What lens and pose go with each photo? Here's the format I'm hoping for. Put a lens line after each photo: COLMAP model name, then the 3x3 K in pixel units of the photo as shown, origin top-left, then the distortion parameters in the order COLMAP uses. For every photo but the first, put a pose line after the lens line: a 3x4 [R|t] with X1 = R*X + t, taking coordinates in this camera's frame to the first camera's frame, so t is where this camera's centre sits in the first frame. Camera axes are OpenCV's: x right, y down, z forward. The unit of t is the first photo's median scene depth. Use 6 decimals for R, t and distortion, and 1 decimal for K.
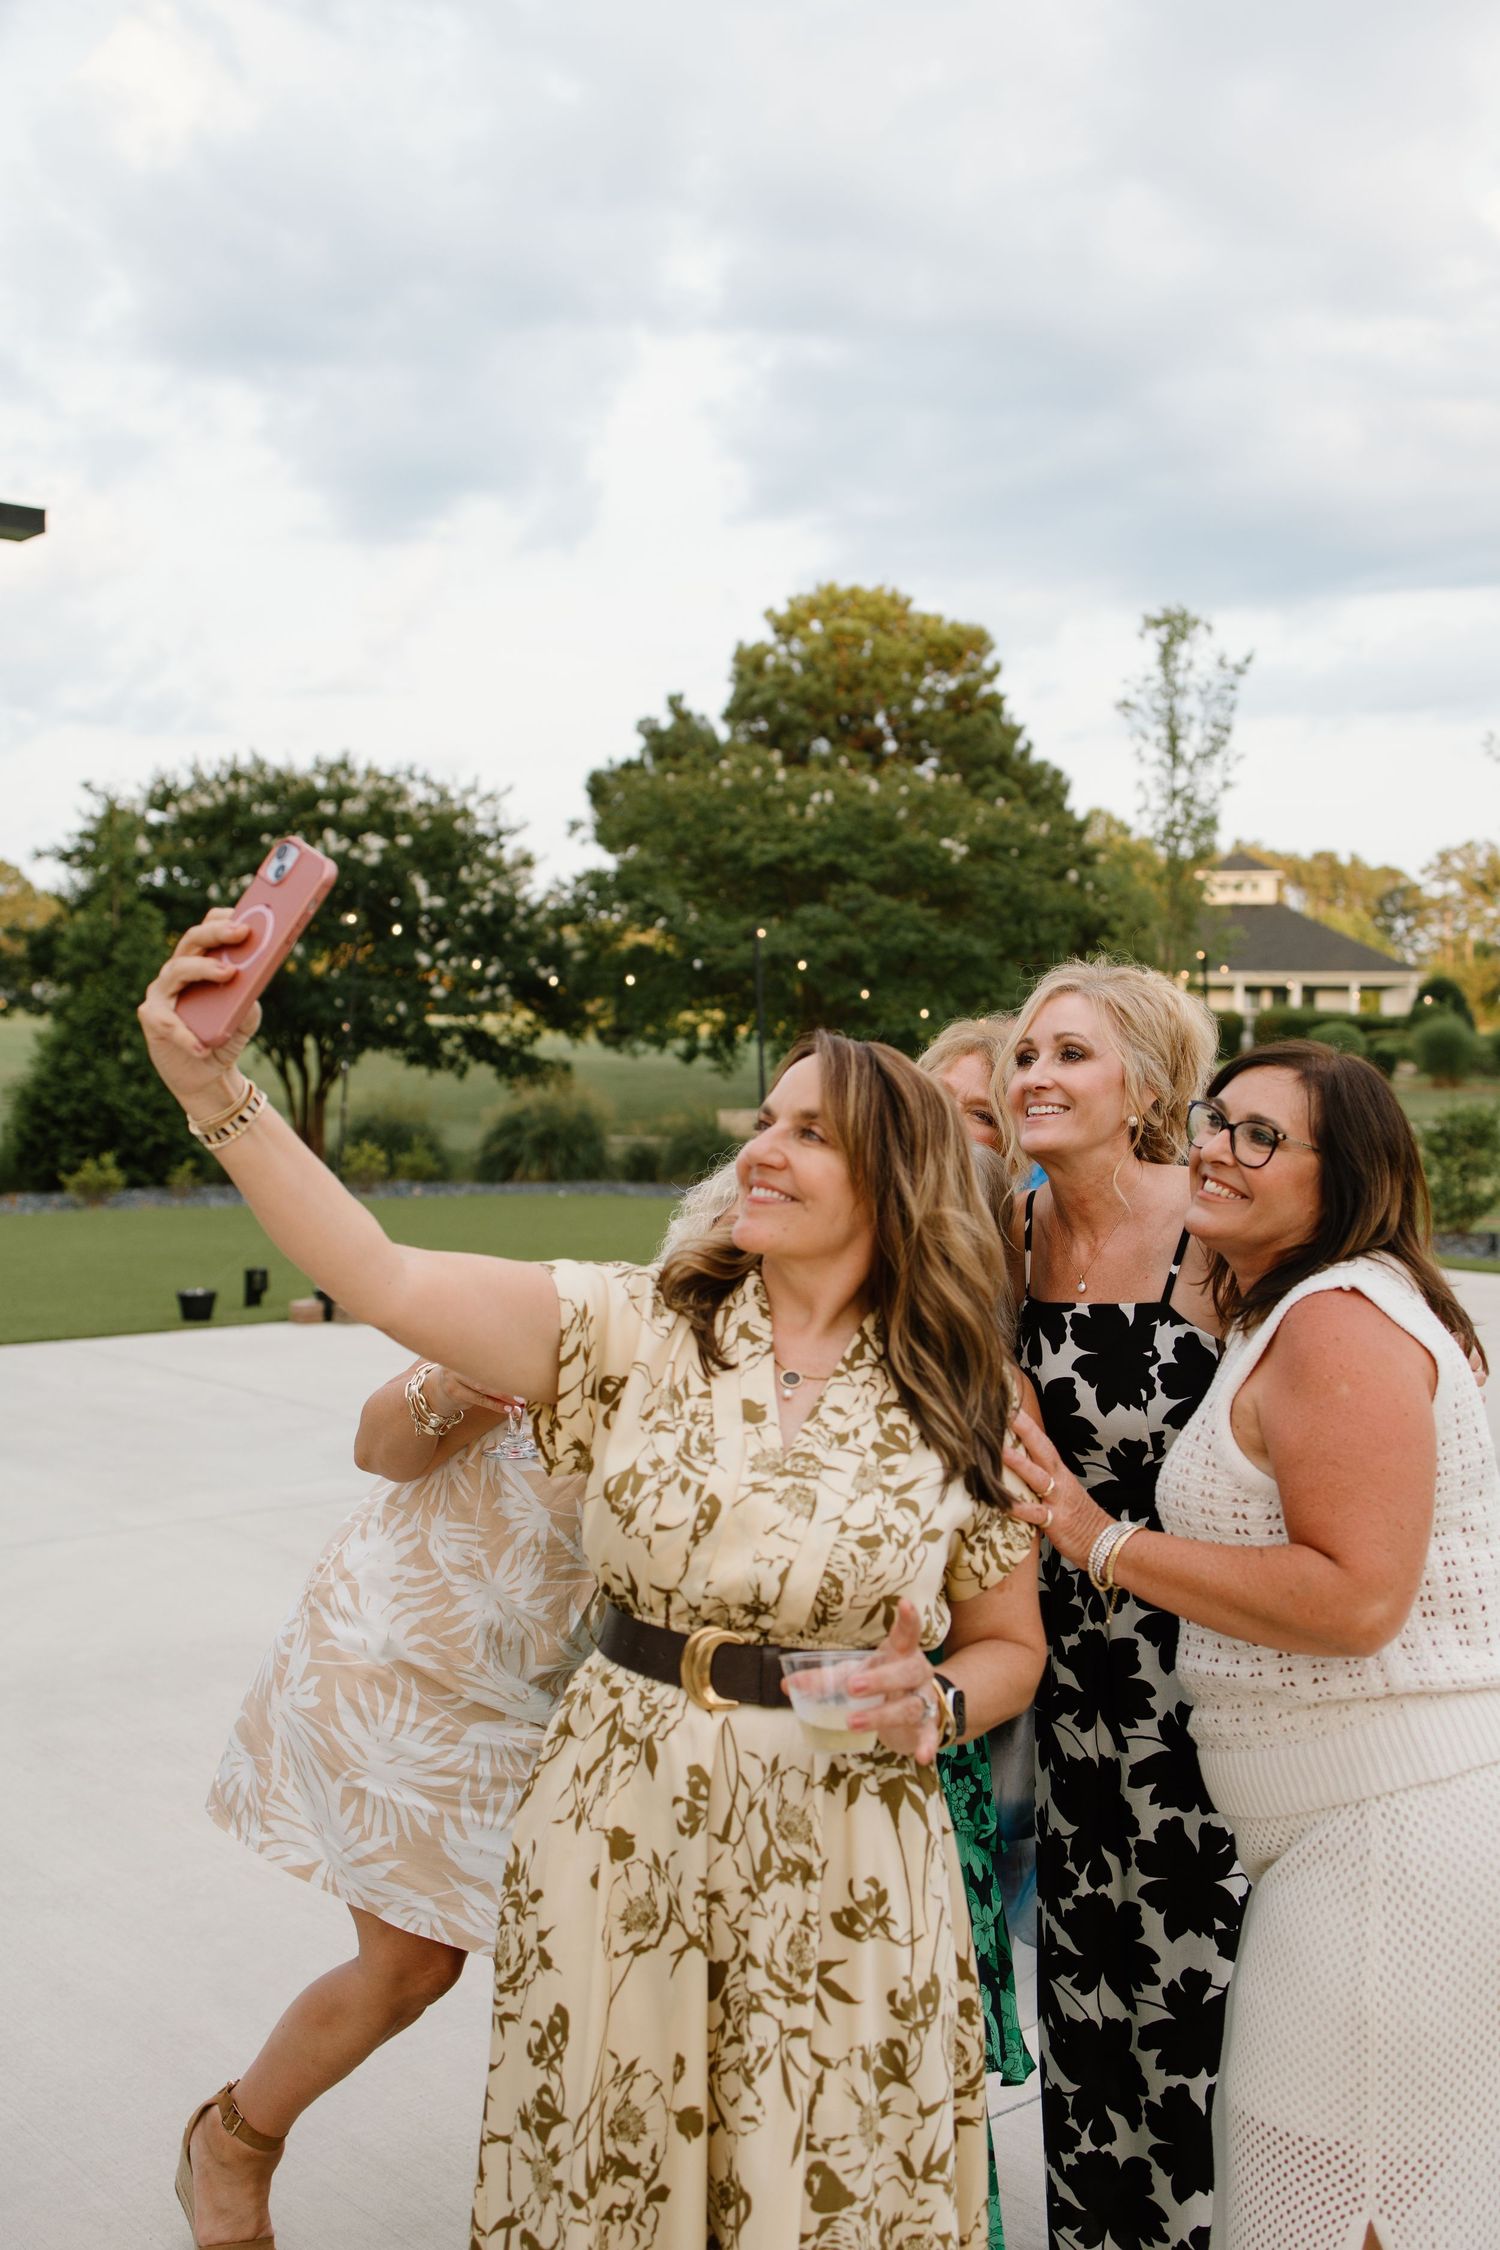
lens RADIAL K [[2246.5, 0, 750.0], [0, 2246.5, 1125.0], [0, 0, 1]] dist [0.002566, -0.002989]
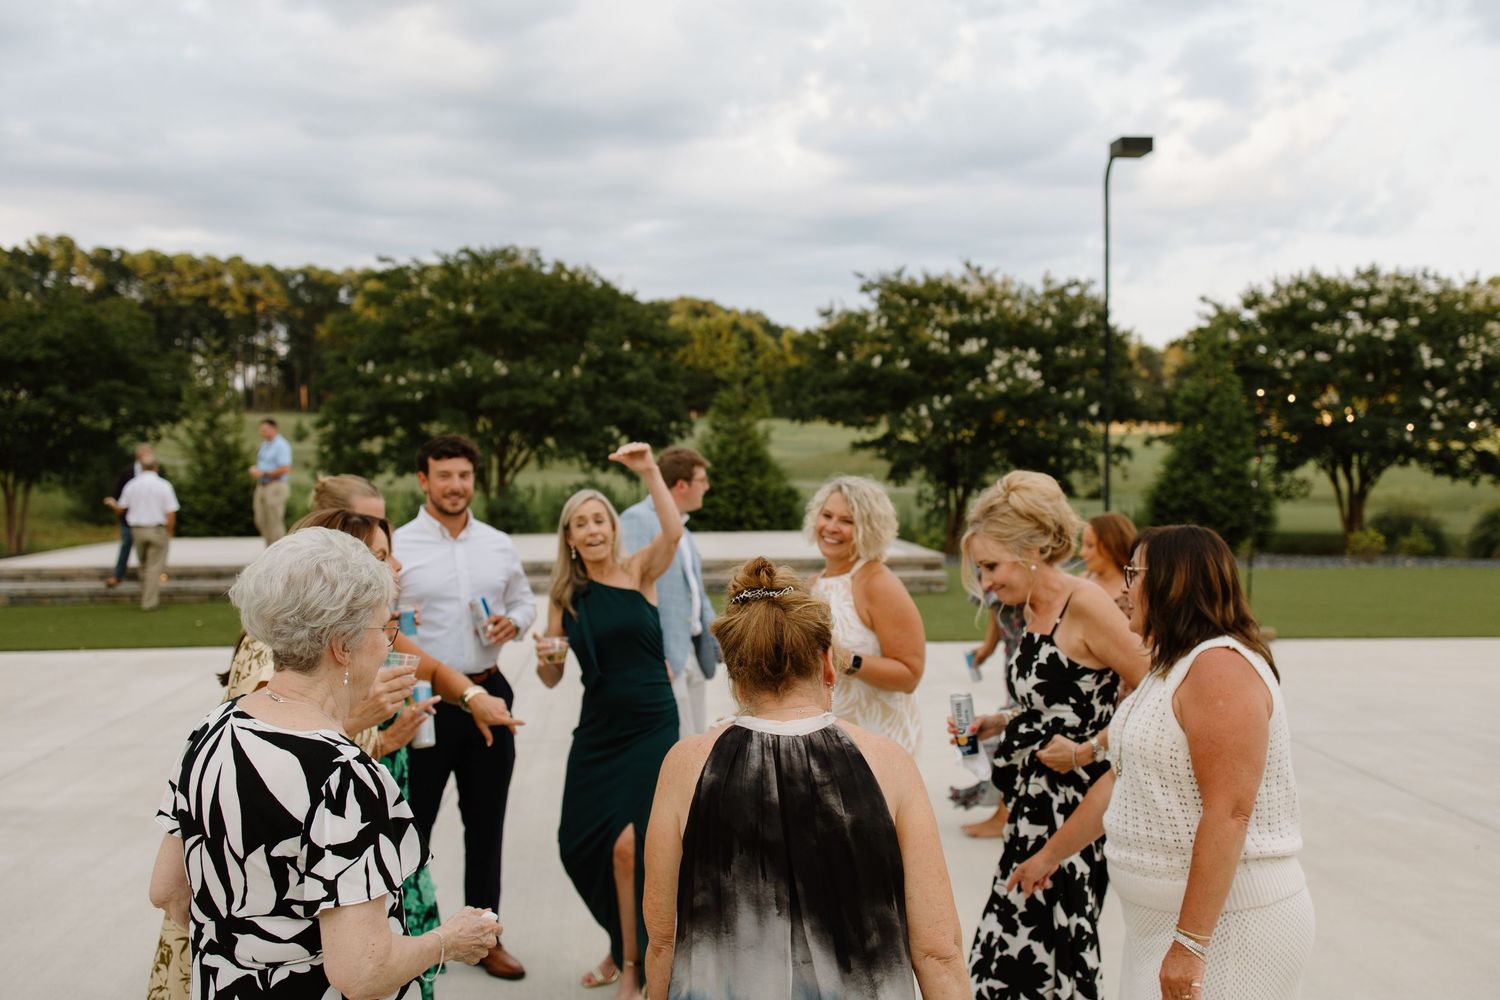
lens RADIAL K [[1497.7, 0, 750.0], [0, 1497.7, 500.0], [0, 0, 1]] dist [0.002566, -0.002989]
pose [[0.791532, 0.010149, -0.611044, 0.099501], [-0.013290, 0.999911, -0.000609, -0.004914], [0.610984, 0.008603, 0.791596, -0.028185]]
